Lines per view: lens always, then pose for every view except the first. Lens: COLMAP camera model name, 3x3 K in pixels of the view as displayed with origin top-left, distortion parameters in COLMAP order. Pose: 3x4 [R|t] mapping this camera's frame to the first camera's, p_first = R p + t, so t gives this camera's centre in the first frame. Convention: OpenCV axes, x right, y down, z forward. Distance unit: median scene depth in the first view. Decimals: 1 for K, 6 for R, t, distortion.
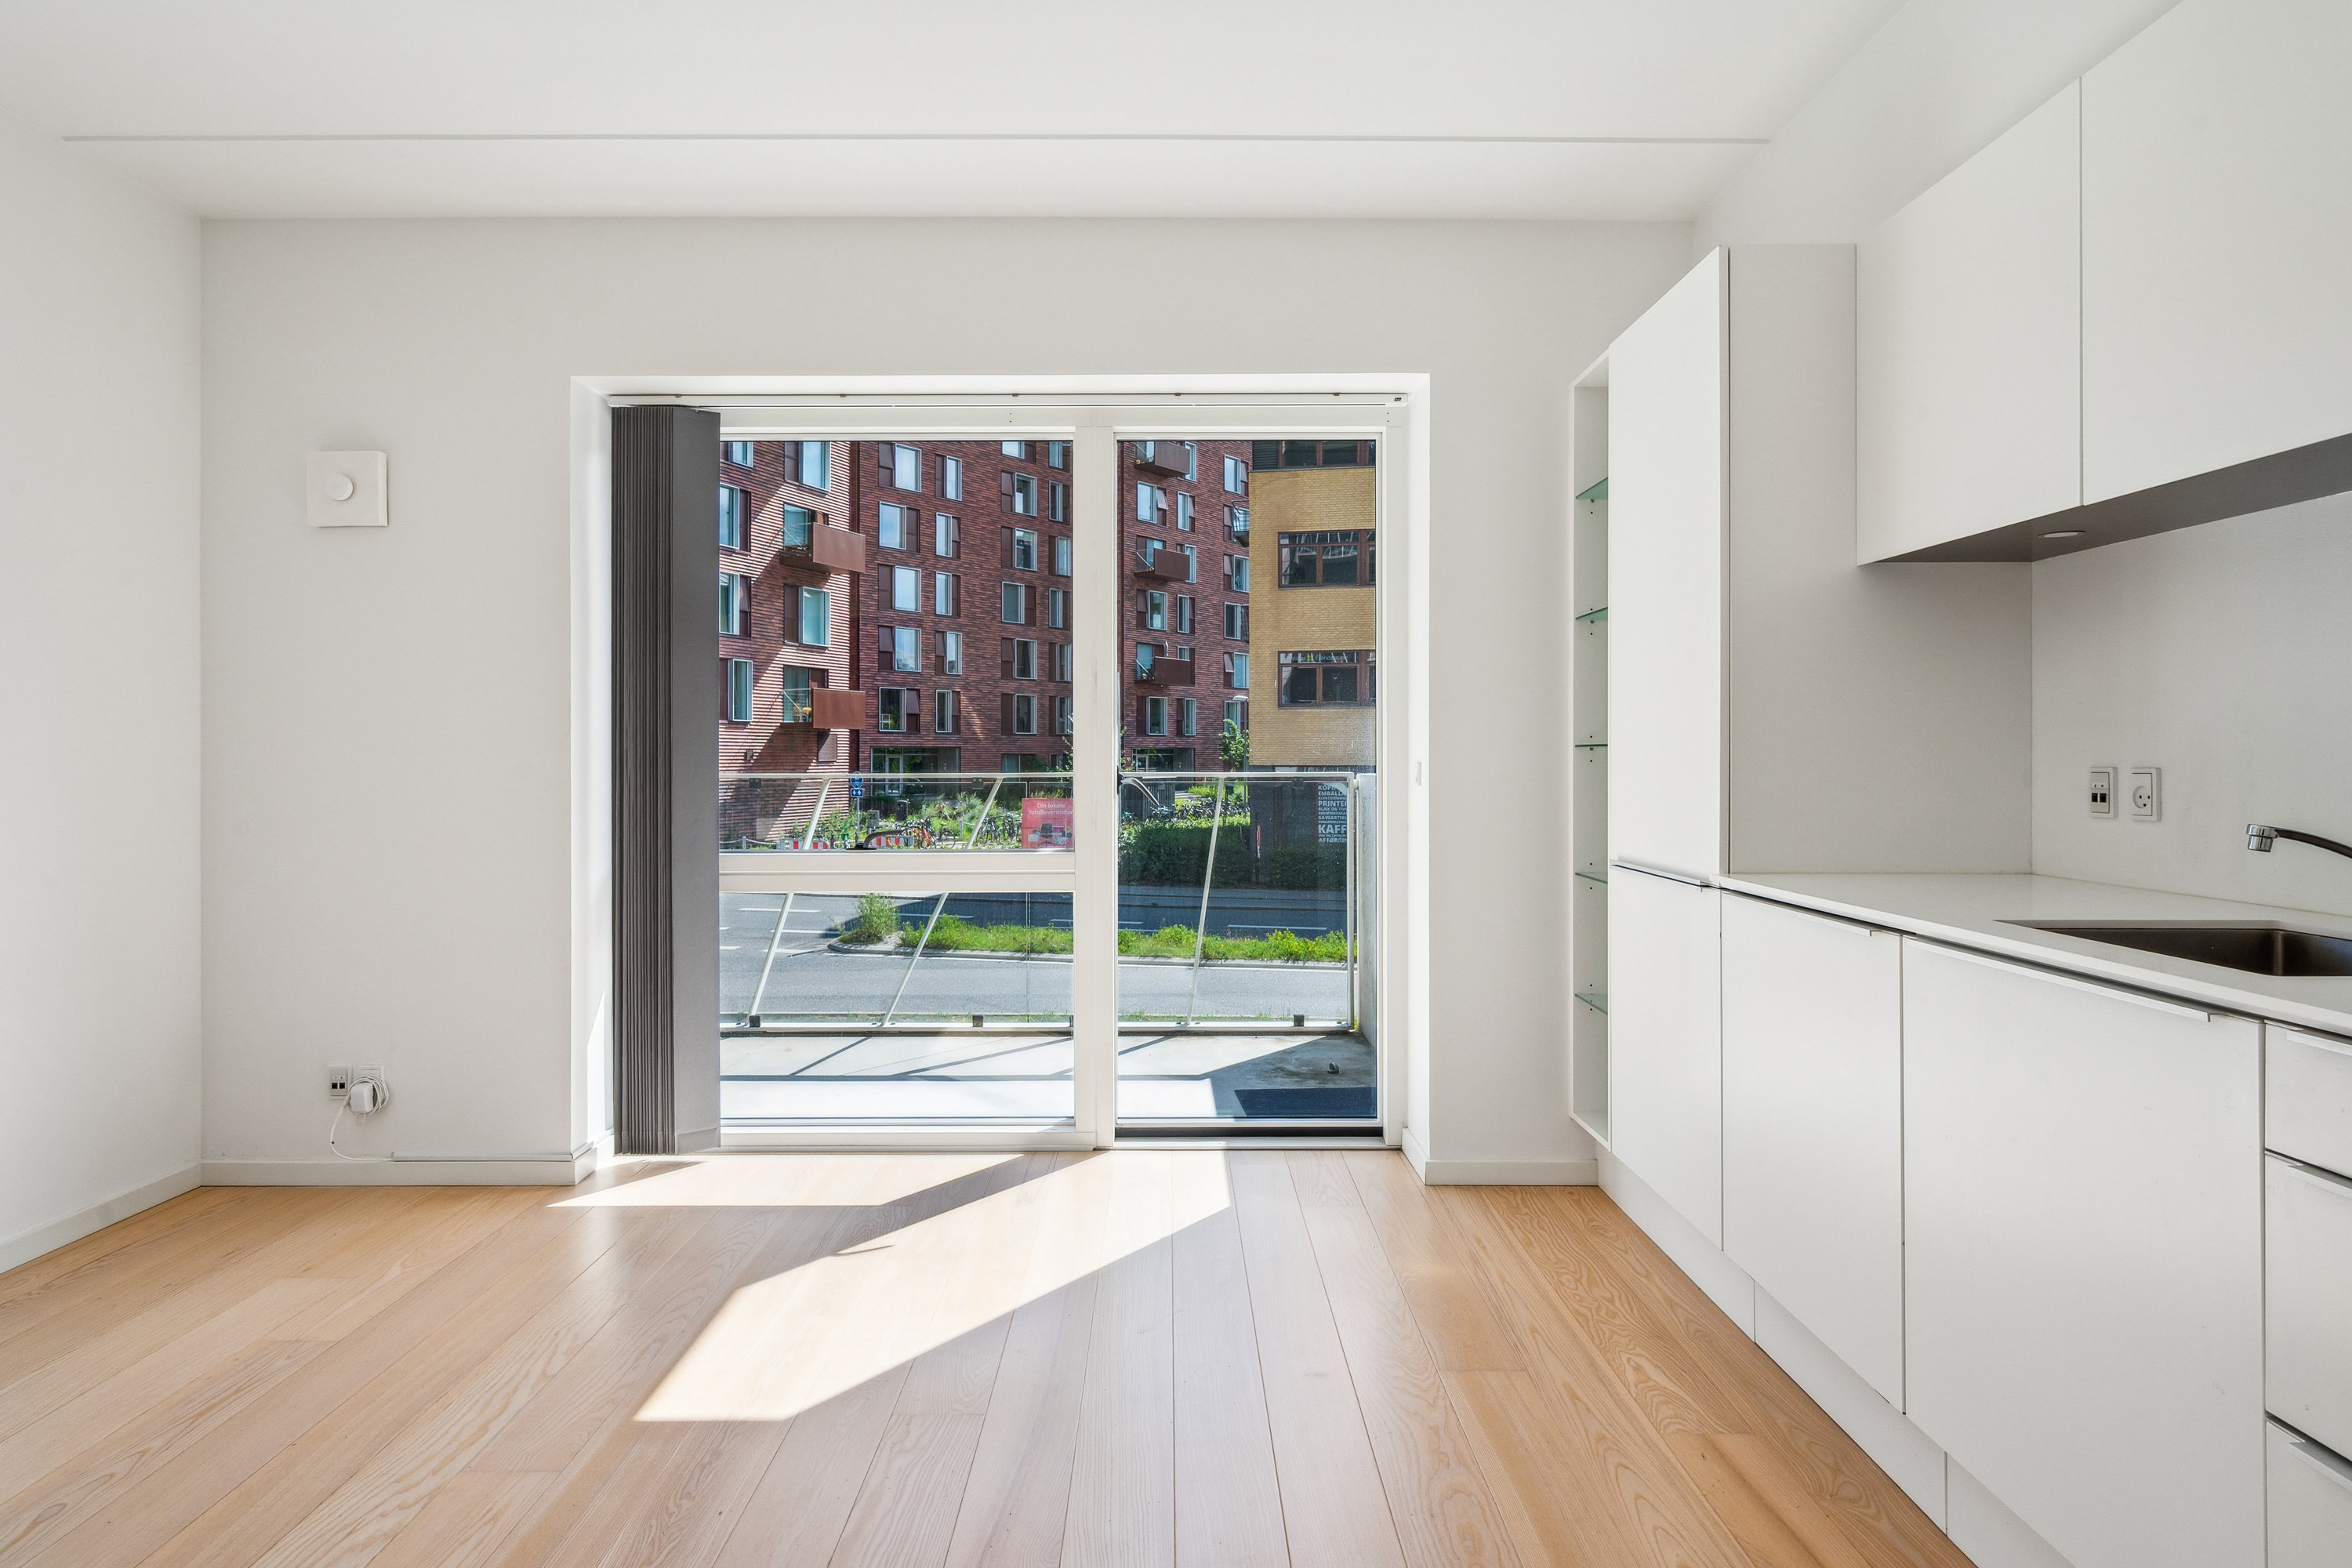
lens RADIAL K [[1247.1, 0, 1175.7], [0, 1247.1, 753.5], [0, 0, 1]] dist [0.000455, 0.000311]
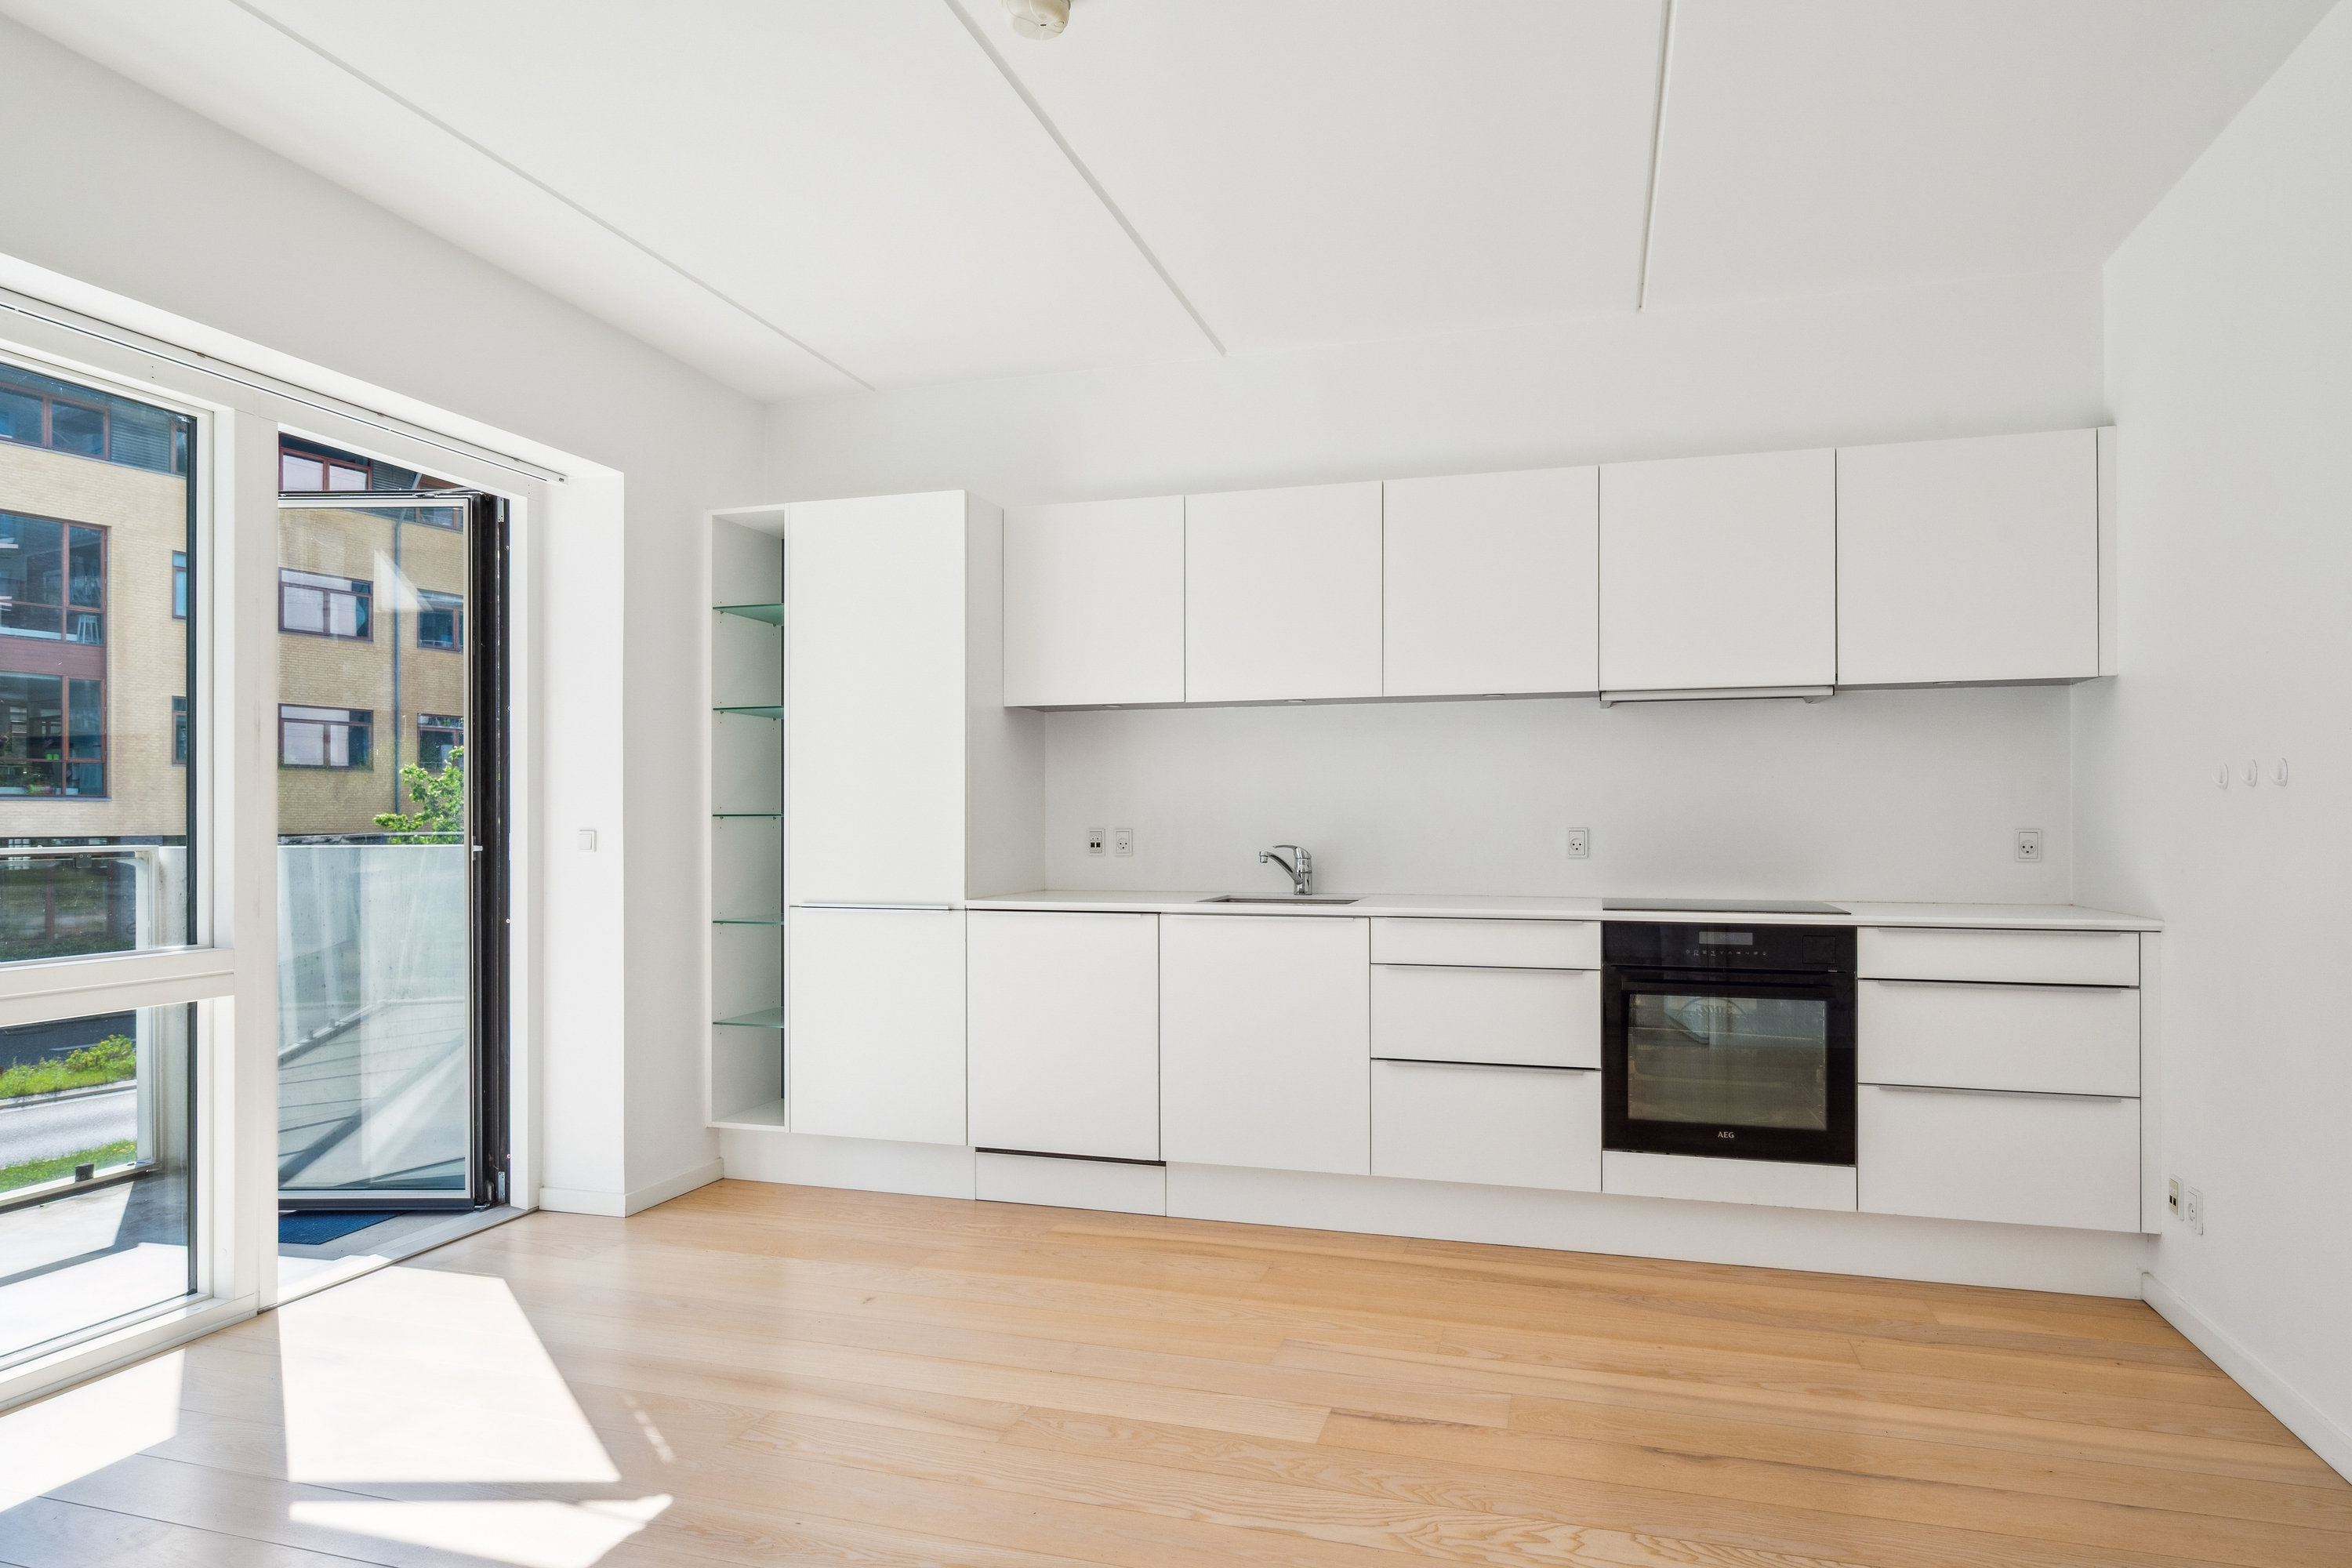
lens RADIAL K [[1340.6, 0, 1171.8], [0, 1340.6, 817.2], [0, 0, 1]] dist [-0.001016, -0.001185]
pose [[0.301137, 0.002578, 0.953577, -0.782466], [0.000301, 0.999996, -0.002799, -0.000295], [-0.953581, 0.001130, 0.301135, 0.194087]]
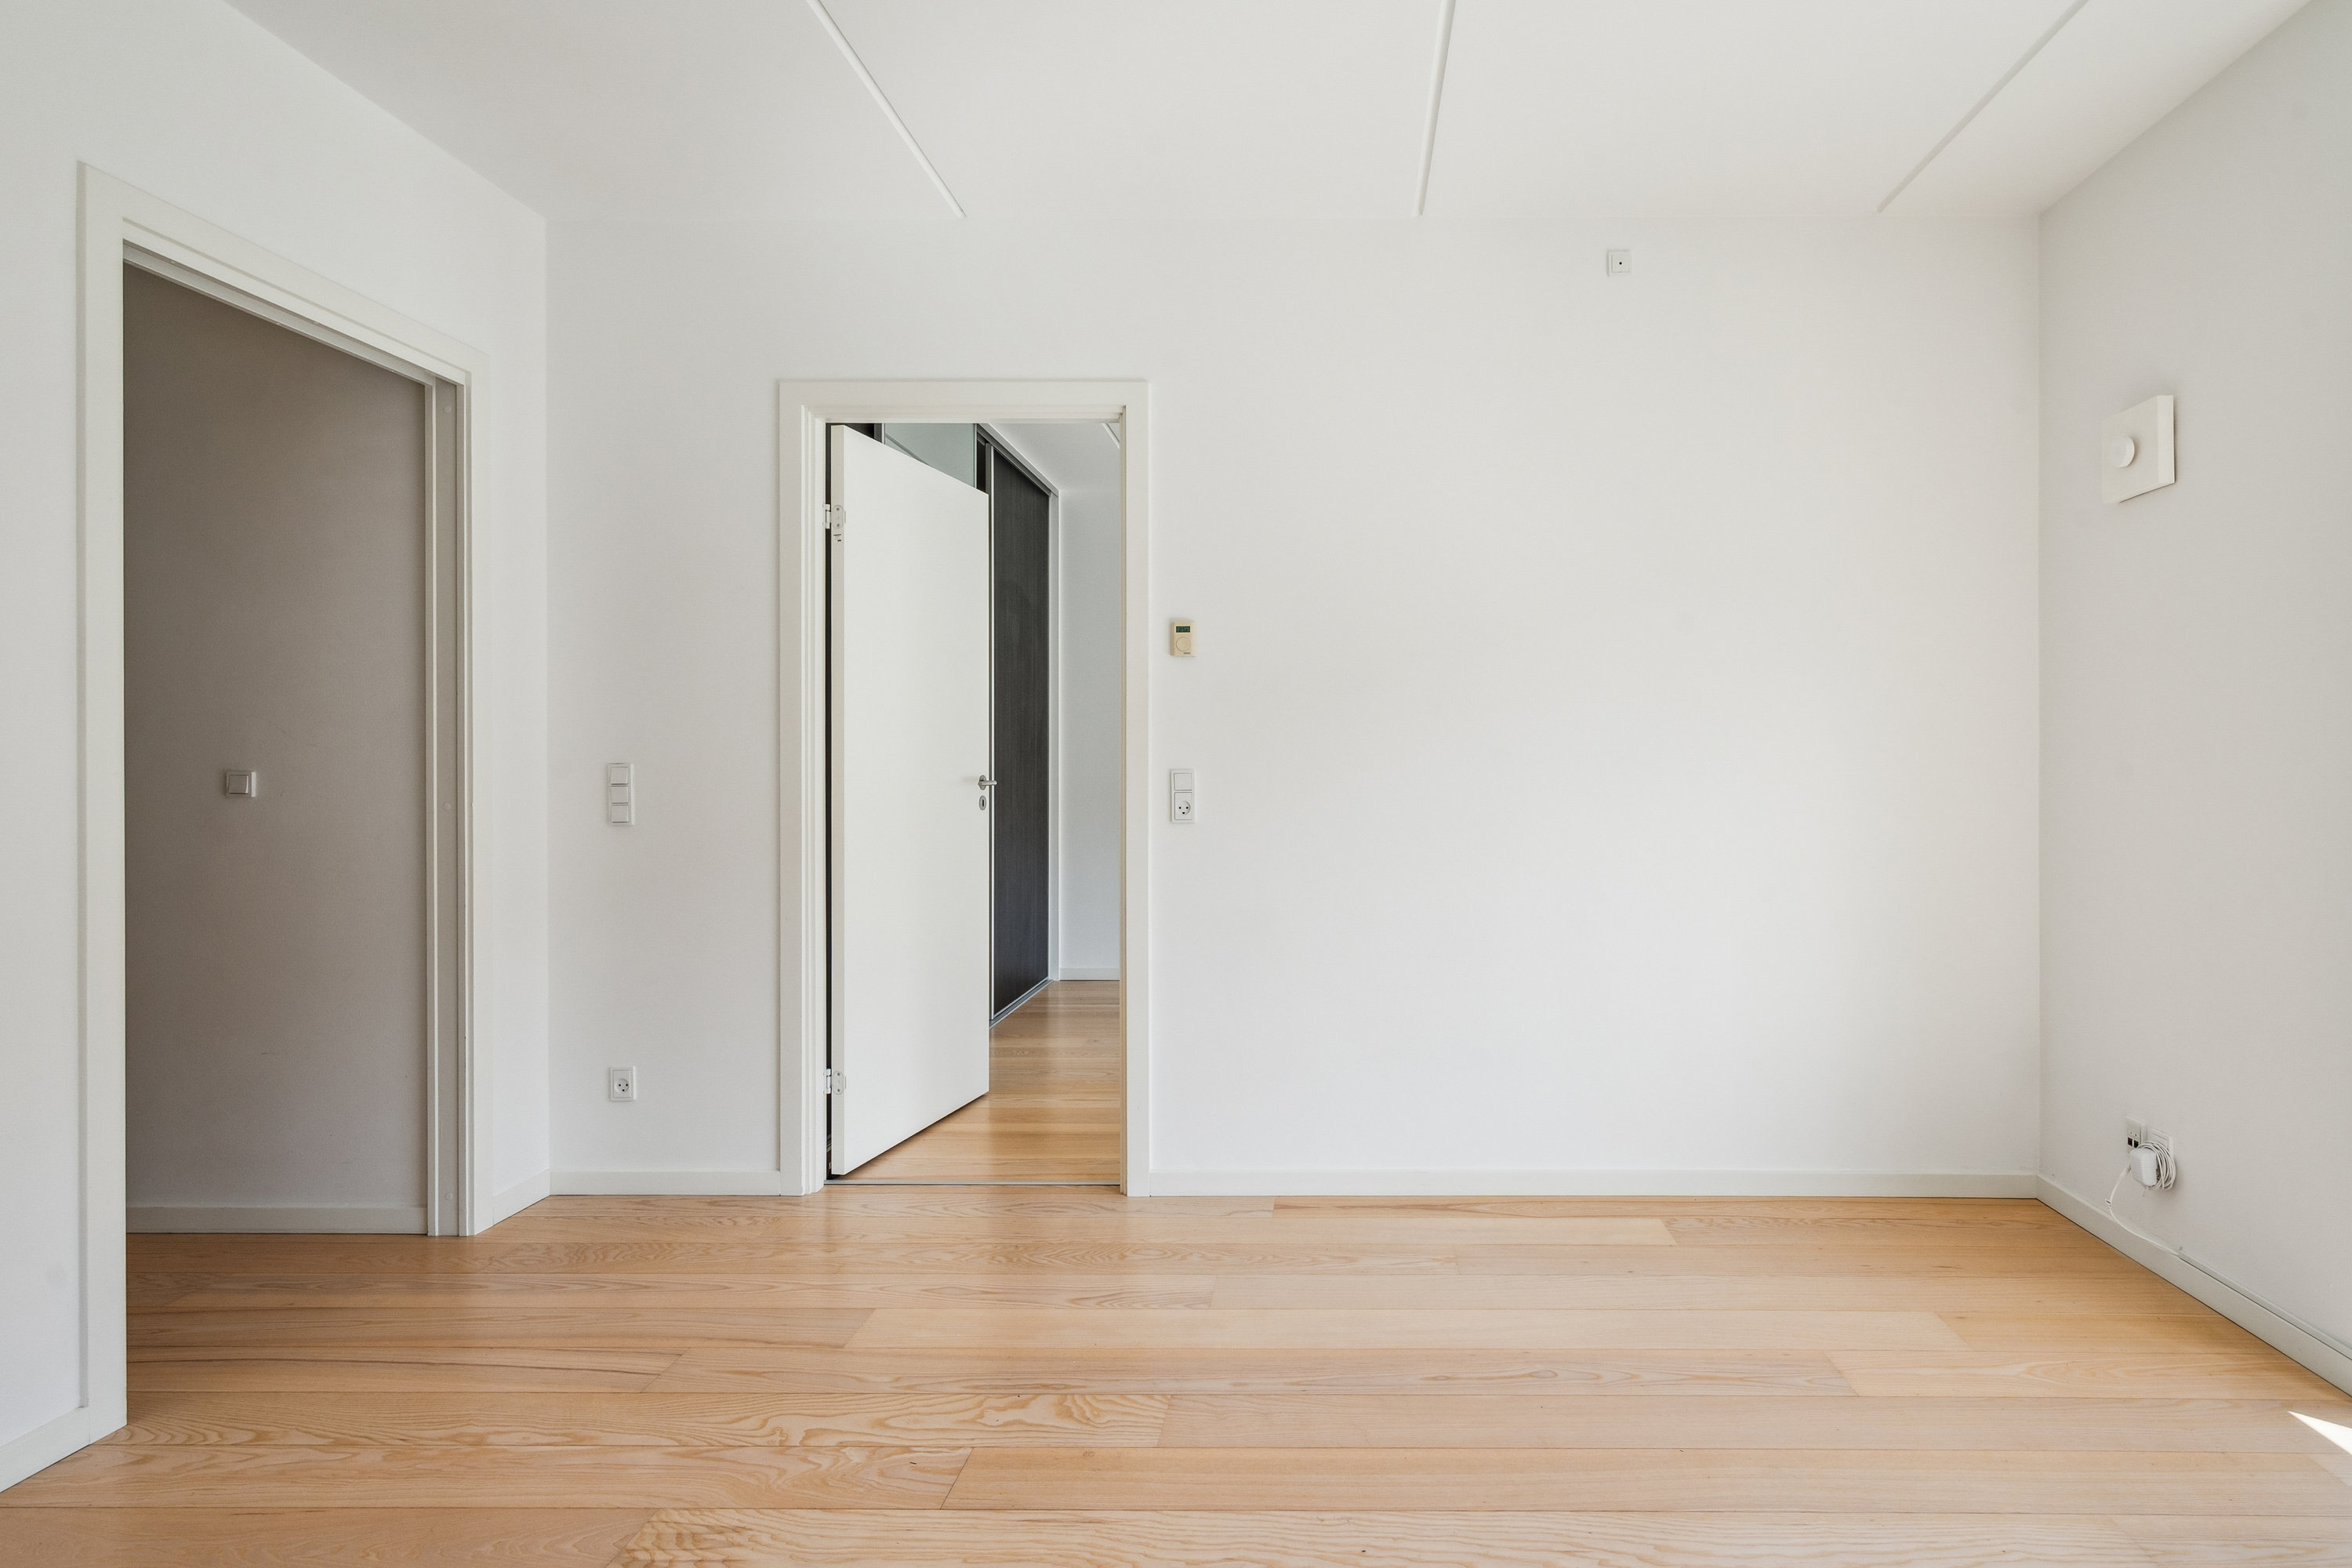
lens RADIAL K [[1161.9, 0, 1329.4], [0, 1161.9, 760.9], [0, 0, 1]] dist [-0.002249, -0.000433]
pose [[-0.016098, 0.002845, -0.999866, 0.142645], [0.001742, 0.999995, 0.002817, -0.002317], [0.999869, -0.001697, -0.016103, 0.457650]]
